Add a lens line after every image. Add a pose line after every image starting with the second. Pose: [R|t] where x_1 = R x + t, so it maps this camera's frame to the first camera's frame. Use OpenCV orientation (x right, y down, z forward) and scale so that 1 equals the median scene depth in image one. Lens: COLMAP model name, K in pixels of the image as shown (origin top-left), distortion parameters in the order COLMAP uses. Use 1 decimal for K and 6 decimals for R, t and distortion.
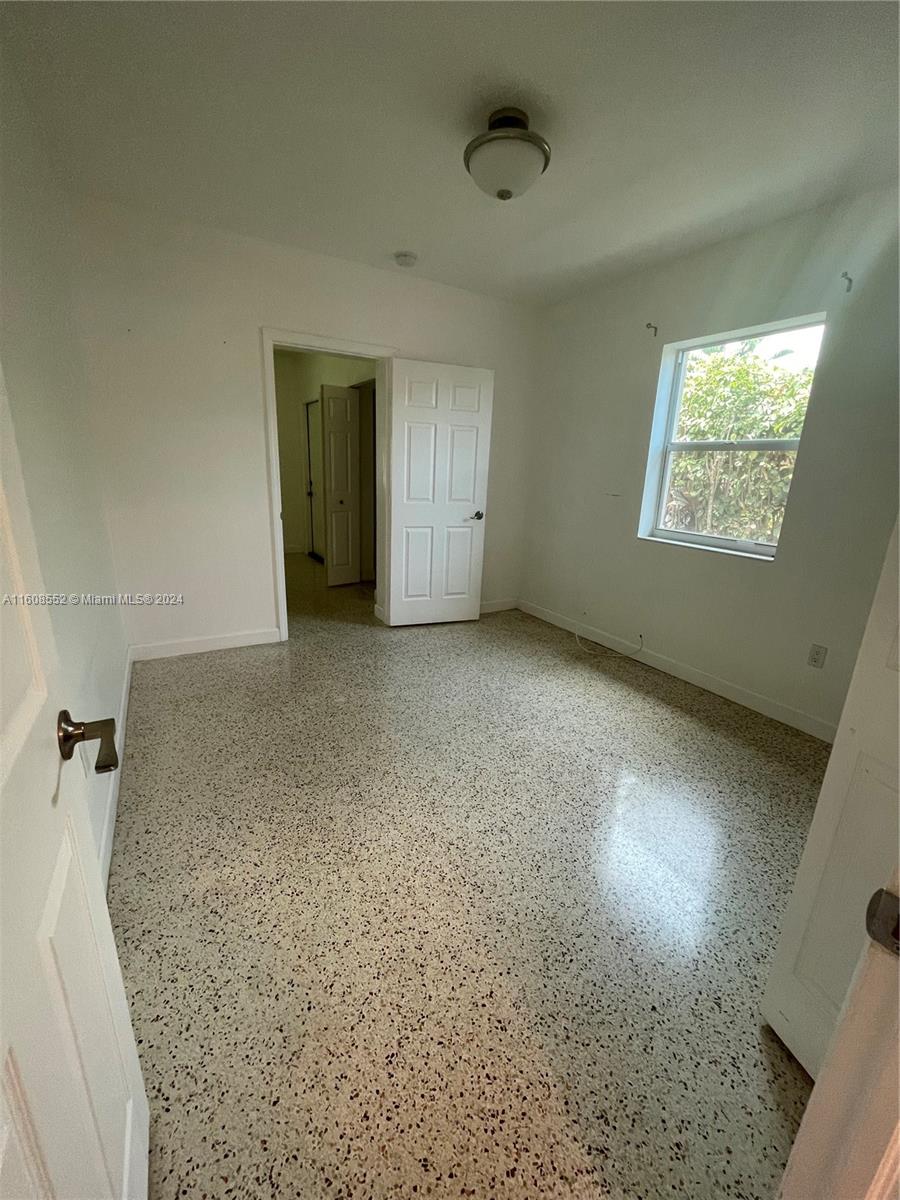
lens RADIAL K [[485.7, 0, 451.0], [0, 485.7, 599.8], [0, 0, 1]] dist [-0.000896, -0.000596]
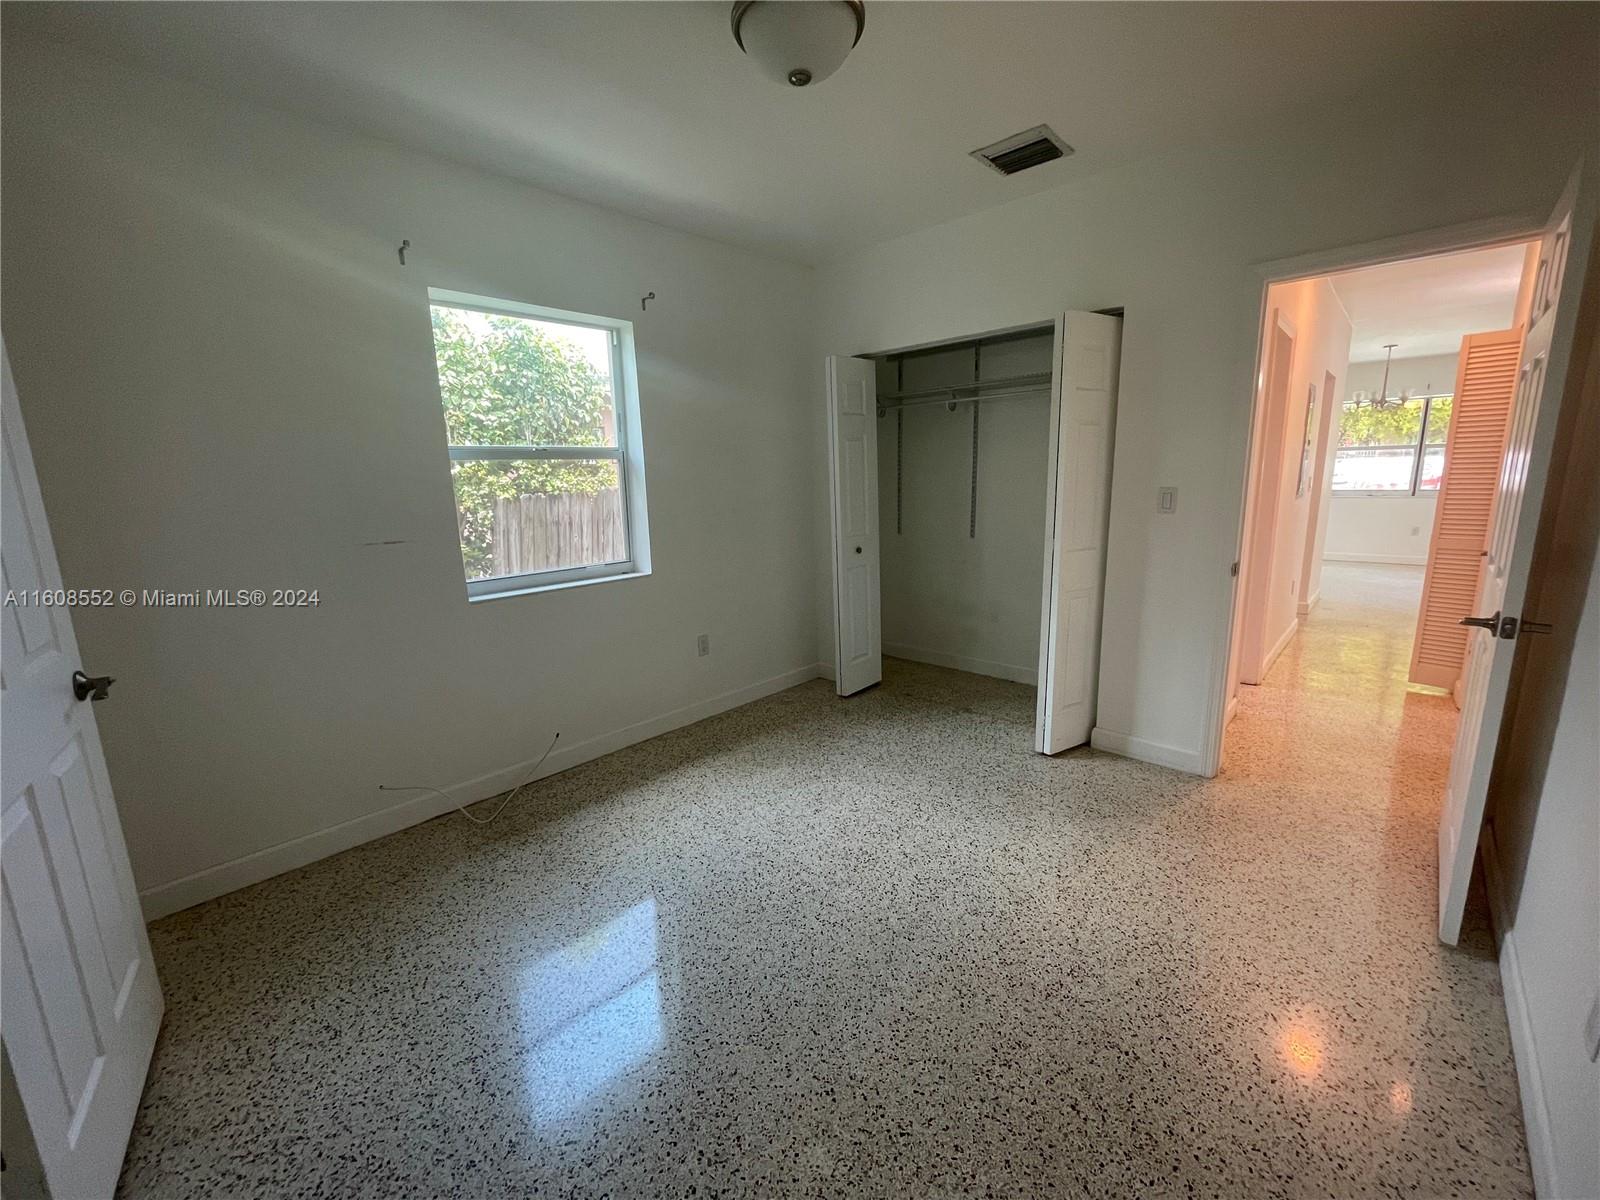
lens RADIAL K [[647.6, 0, 799.1], [0, 647.6, 601.5], [0, 0, 1]] dist [-0.000896, -0.000596]
pose [[-0.283568, -0.214907, 0.934561, -0.751090], [0.275155, 0.915350, 0.293978, -0.402520], [-0.918629, 0.340512, -0.200431, 1.261330]]
